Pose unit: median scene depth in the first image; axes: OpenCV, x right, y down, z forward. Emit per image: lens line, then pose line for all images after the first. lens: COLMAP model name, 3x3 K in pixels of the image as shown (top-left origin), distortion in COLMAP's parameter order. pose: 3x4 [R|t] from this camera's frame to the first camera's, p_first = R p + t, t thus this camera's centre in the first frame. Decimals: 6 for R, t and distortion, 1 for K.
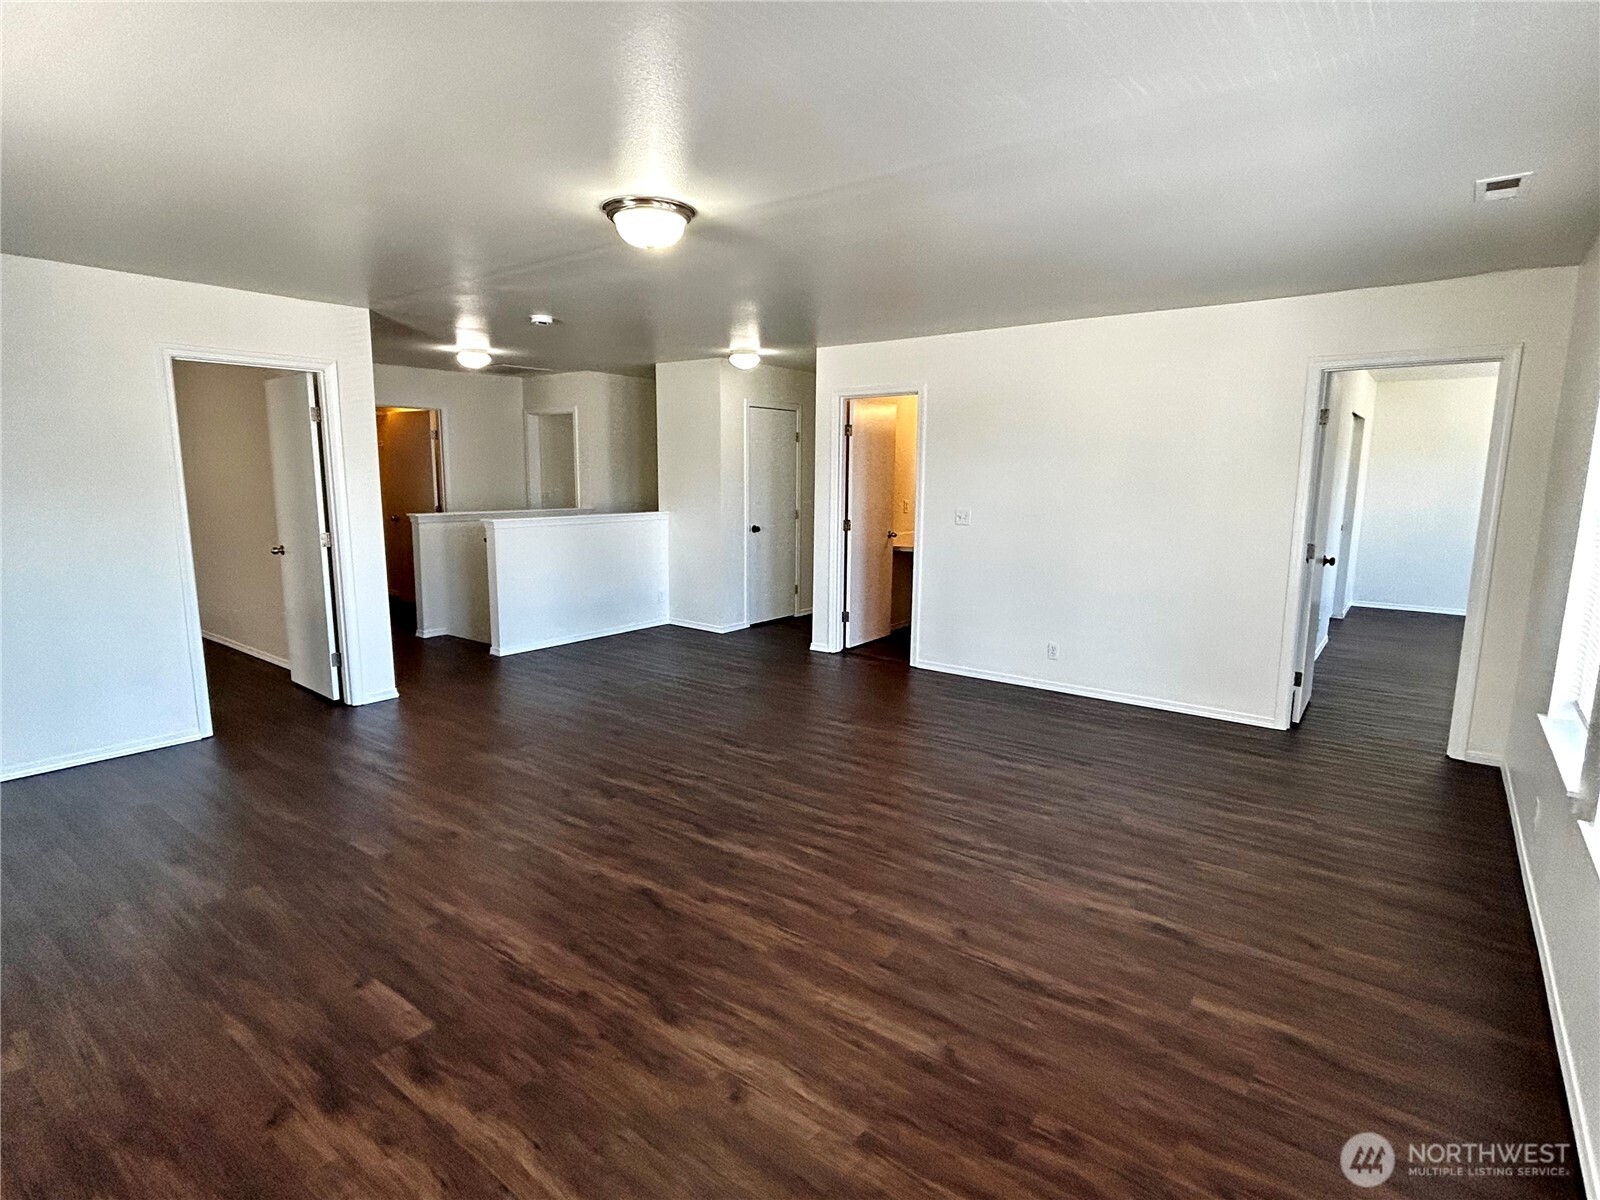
lens RADIAL K [[792.3, 0, 788.6], [0, 792.3, 600.2], [0, 0, 1]] dist [0.000030, -0.000062]
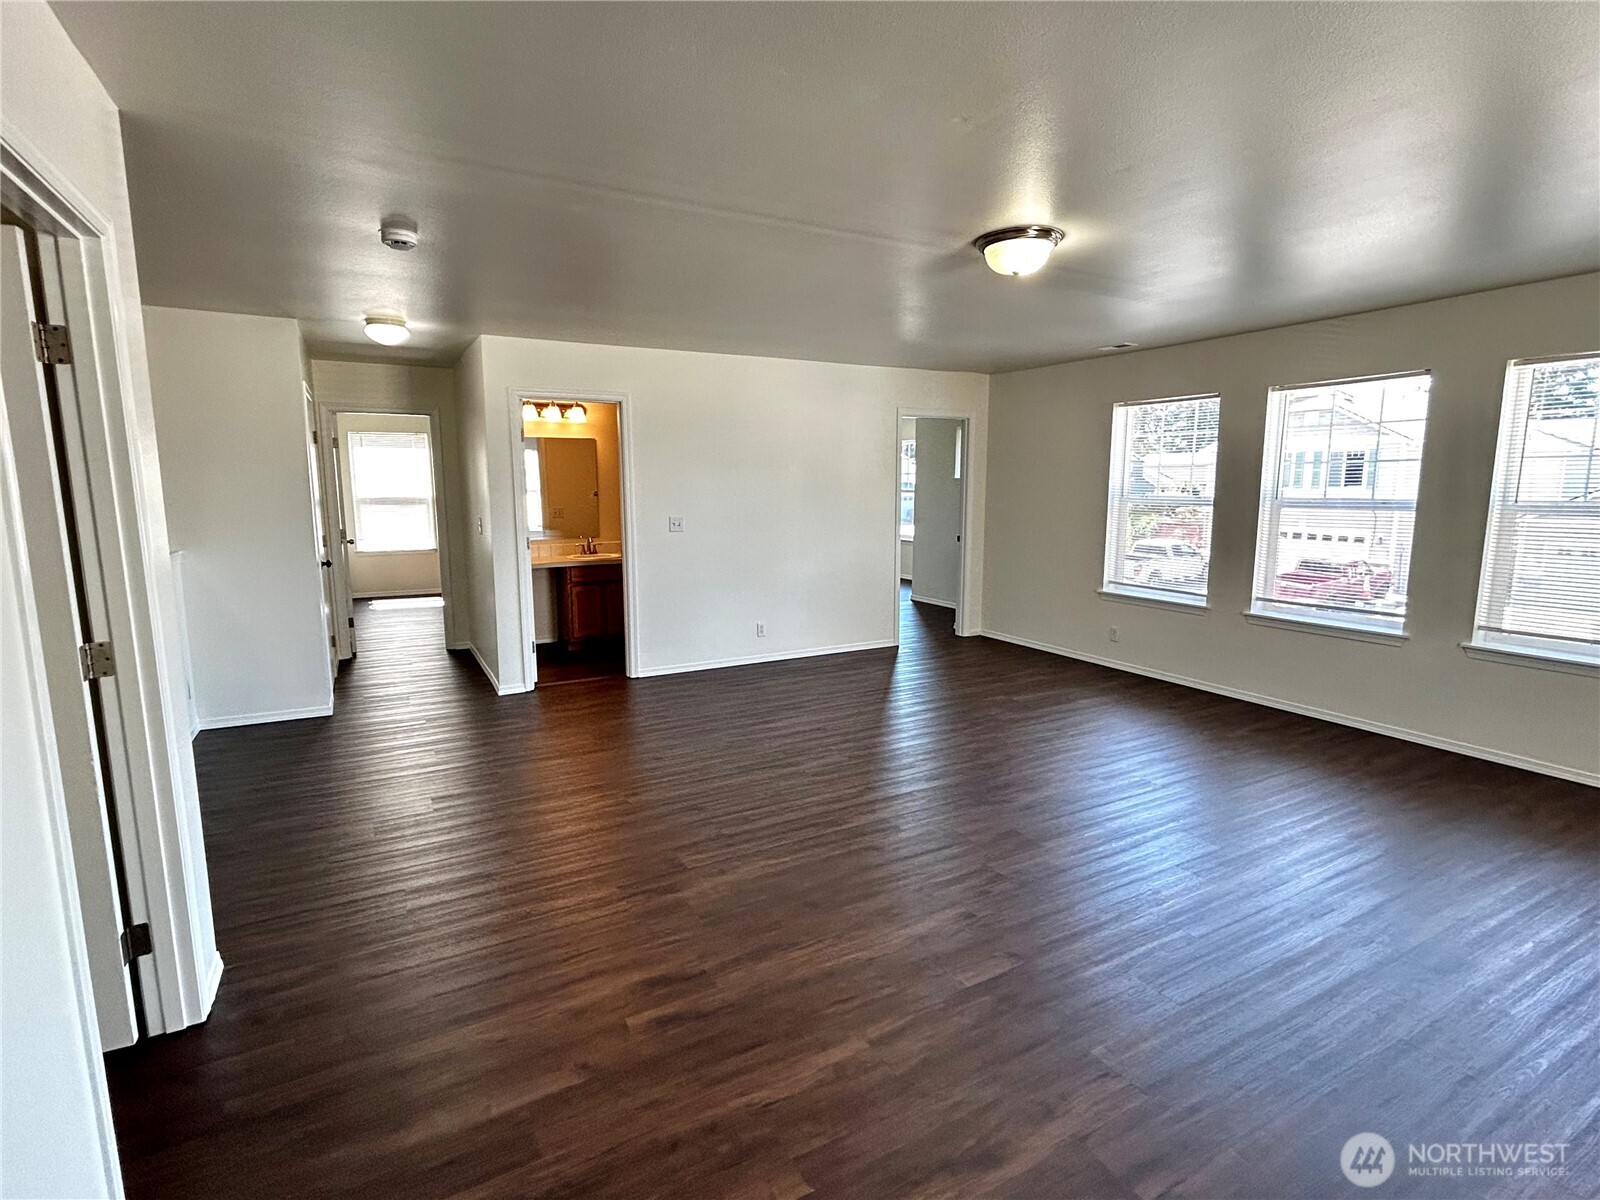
lens RADIAL K [[792.3, 0, 788.6], [0, 792.3, 600.2], [0, 0, 1]] dist [0.000030, -0.000062]
pose [[0.388654, -0.145444, 0.909832, -0.839104], [0.144821, 0.984832, 0.095570, -0.100637], [-0.909931, 0.094619, 0.403822, 0.533461]]
